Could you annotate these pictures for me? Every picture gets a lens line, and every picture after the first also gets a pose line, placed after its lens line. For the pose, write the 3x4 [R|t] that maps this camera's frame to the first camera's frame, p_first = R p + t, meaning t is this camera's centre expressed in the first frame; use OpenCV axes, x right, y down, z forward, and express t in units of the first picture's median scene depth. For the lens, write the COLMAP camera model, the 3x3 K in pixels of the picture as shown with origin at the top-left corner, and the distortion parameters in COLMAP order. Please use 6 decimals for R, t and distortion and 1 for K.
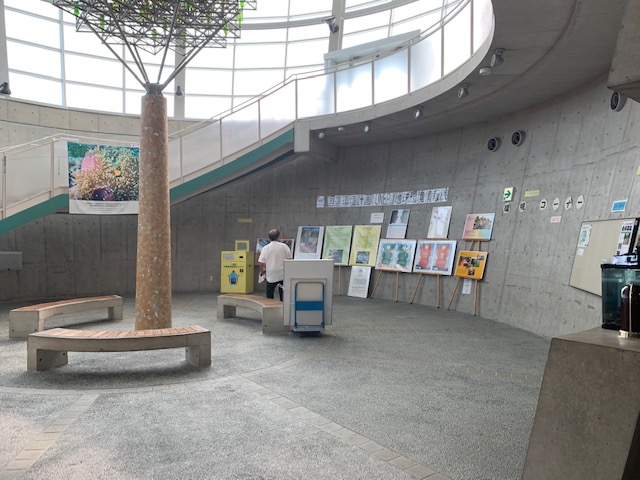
lens RADIAL K [[492.7, 0, 309.2], [0, 492.7, 232.9], [0, 0, 1]] dist [0.109474, -0.171679]
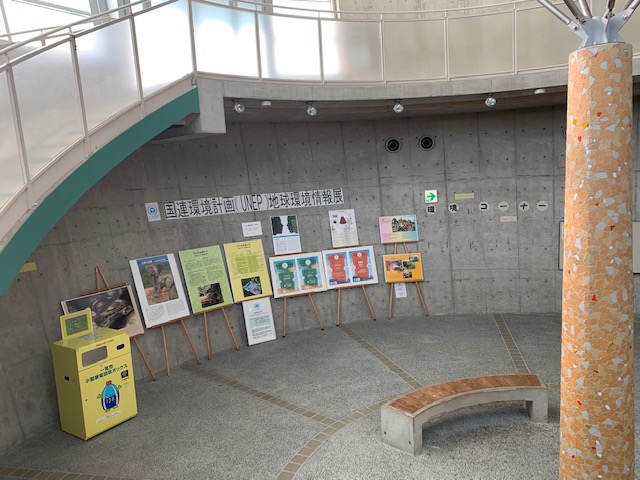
lens RADIAL K [[484.7, 0, 315.7], [0, 484.7, 236.9], [0, 0, 1]] dist [0.100786, -0.245054]
pose [[0.325440, -0.138760, 0.935326, -0.567301], [0.059038, 0.990226, 0.126363, -0.117093], [-0.943718, 0.014096, 0.330451, 0.754063]]
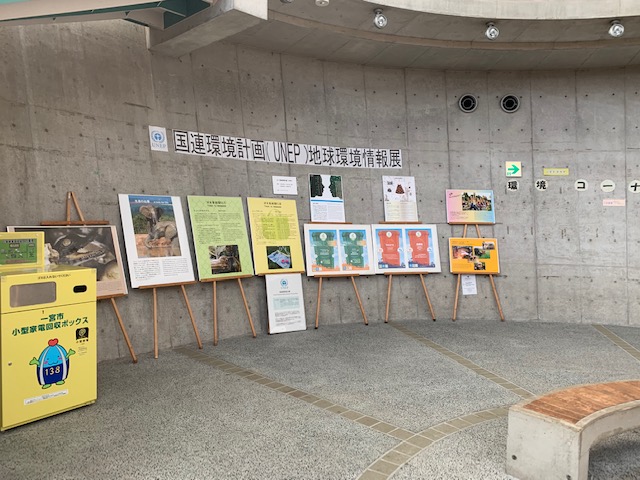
lens RADIAL K [[485.2, 0, 321.8], [0, 485.2, 238.7], [0, 0, 1]] dist [0.052354, -0.086459]
pose [[0.350684, -0.044109, 0.935455, -0.412532], [-0.014861, 0.998502, 0.052652, 0.000700], [-0.936376, -0.032366, 0.349503, 0.857055]]
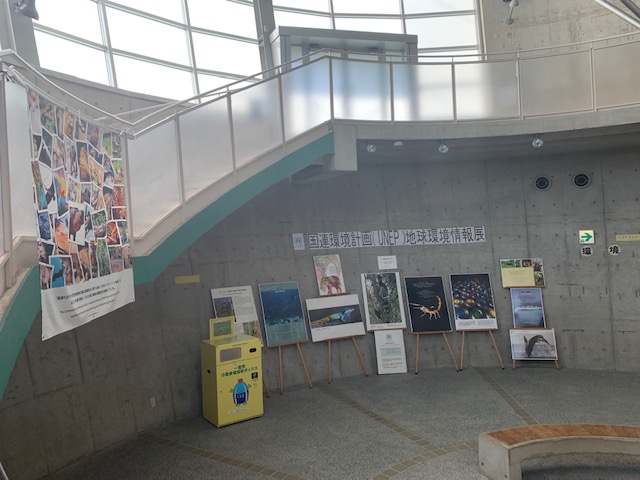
lens RADIAL K [[486.5, 0, 320.6], [0, 486.5, 232.8], [0, 0, 1]] dist [0.070263, -0.106691]
pose [[0.635965, -0.019036, 0.771483, -0.574005], [0.041152, 0.999110, -0.009271, -0.082999], [-0.770620, 0.037644, 0.636182, 0.668180]]
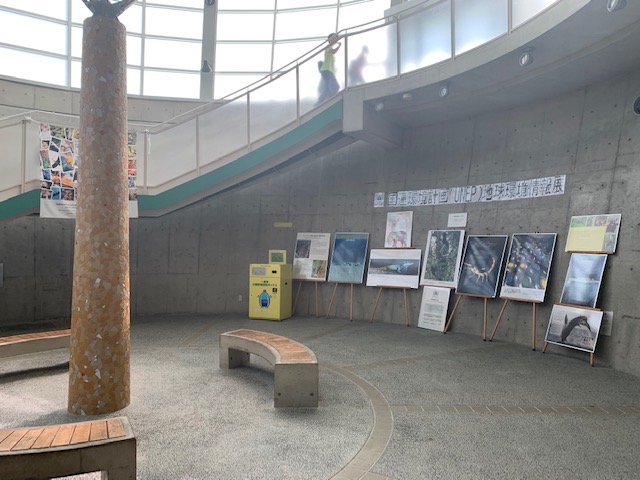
lens RADIAL K [[486.5, 0, 320.6], [0, 486.5, 232.8], [0, 0, 1]] dist [0.070263, -0.106691]
pose [[0.993865, -0.000394, -0.110599, 0.019290], [-0.001546, 0.999846, -0.017455, 0.001417], [0.110589, 0.017519, 0.993712, 0.290409]]
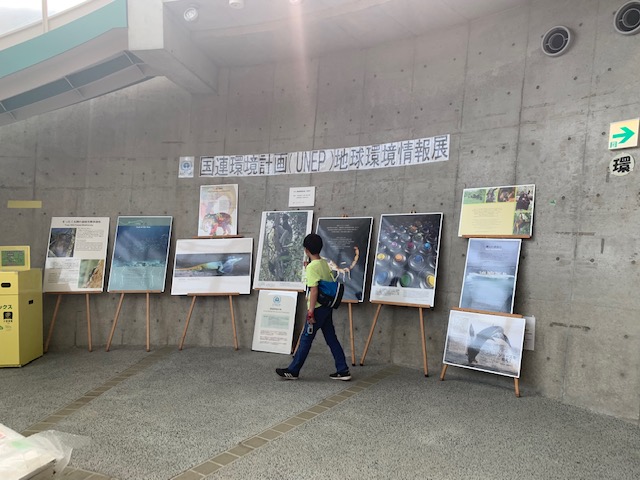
lens RADIAL K [[488.8, 0, 319.3], [0, 488.8, 231.6], [0, 0, 1]] dist [0.068563, -0.094660]
pose [[0.948816, -0.020721, 0.315150, -0.011455], [0.017746, 0.999767, 0.012306, 0.001156], [-0.315331, -0.006084, 0.948962, 0.555088]]
